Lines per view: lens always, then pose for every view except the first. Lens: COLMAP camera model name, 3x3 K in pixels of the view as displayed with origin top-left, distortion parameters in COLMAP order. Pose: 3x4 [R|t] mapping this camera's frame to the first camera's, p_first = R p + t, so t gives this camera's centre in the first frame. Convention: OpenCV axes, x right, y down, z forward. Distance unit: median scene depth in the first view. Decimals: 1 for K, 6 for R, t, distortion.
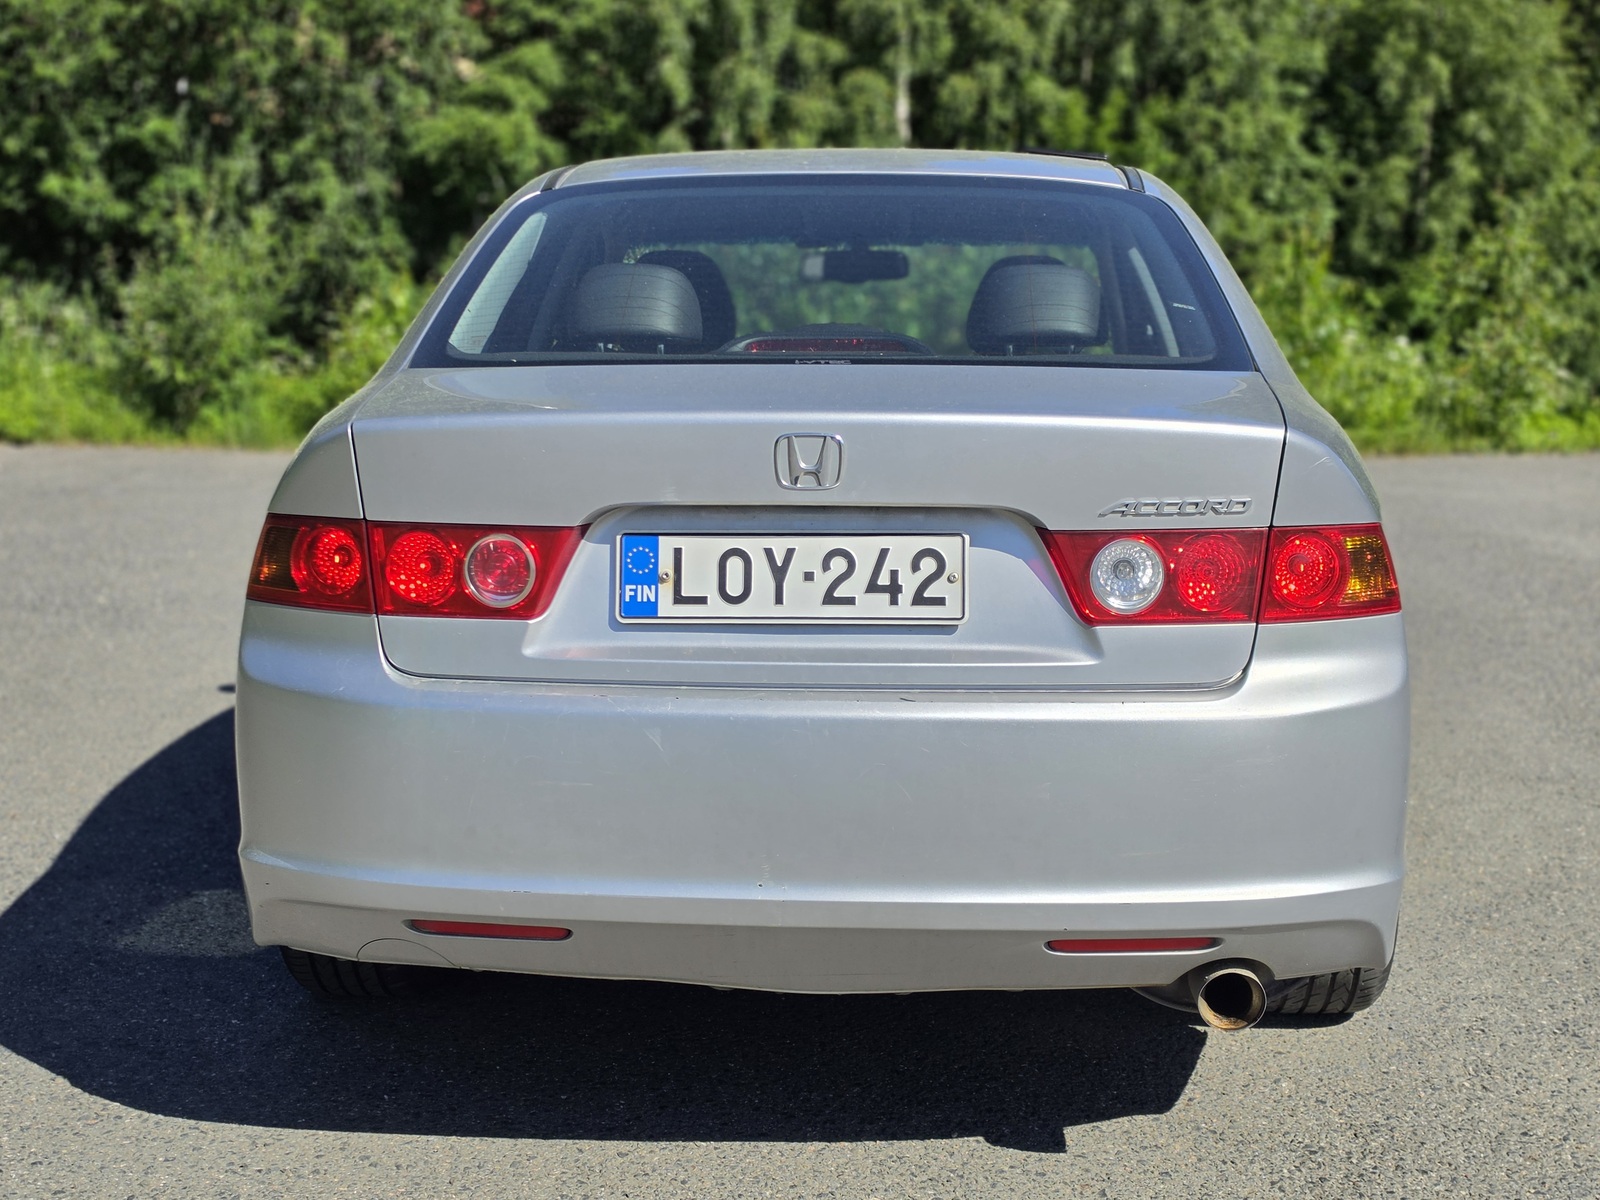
lens RADIAL K [[2418.3, 0, 800.0], [0, 2418.3, 600.0], [0, 0, 1]] dist [0.007729, 0.004990]
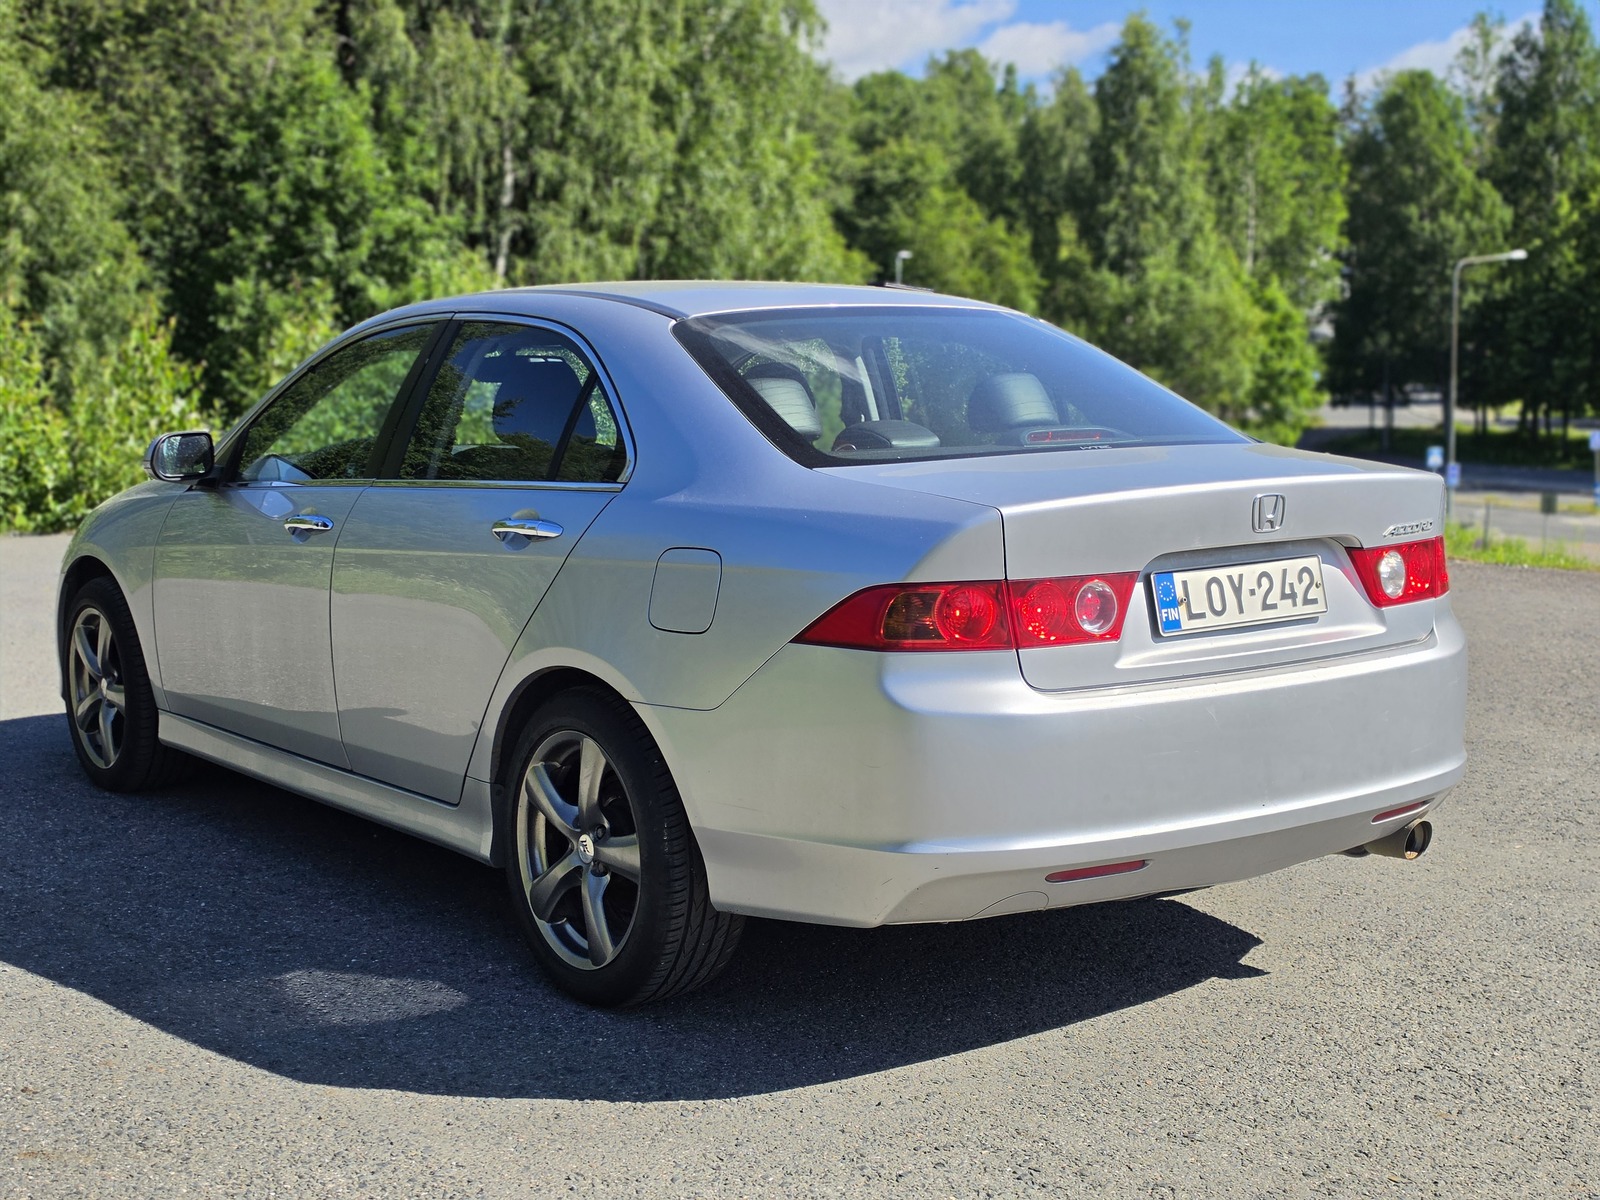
lens RADIAL K [[2418.3, 0, 800.0], [0, 2418.3, 600.0], [0, 0, 1]] dist [0.007729, 0.004990]
pose [[0.770158, -0.085683, 0.632072, -1.129944], [0.103569, 0.994585, 0.008630, -0.045950], [-0.629389, 0.058816, 0.774861, 0.039549]]
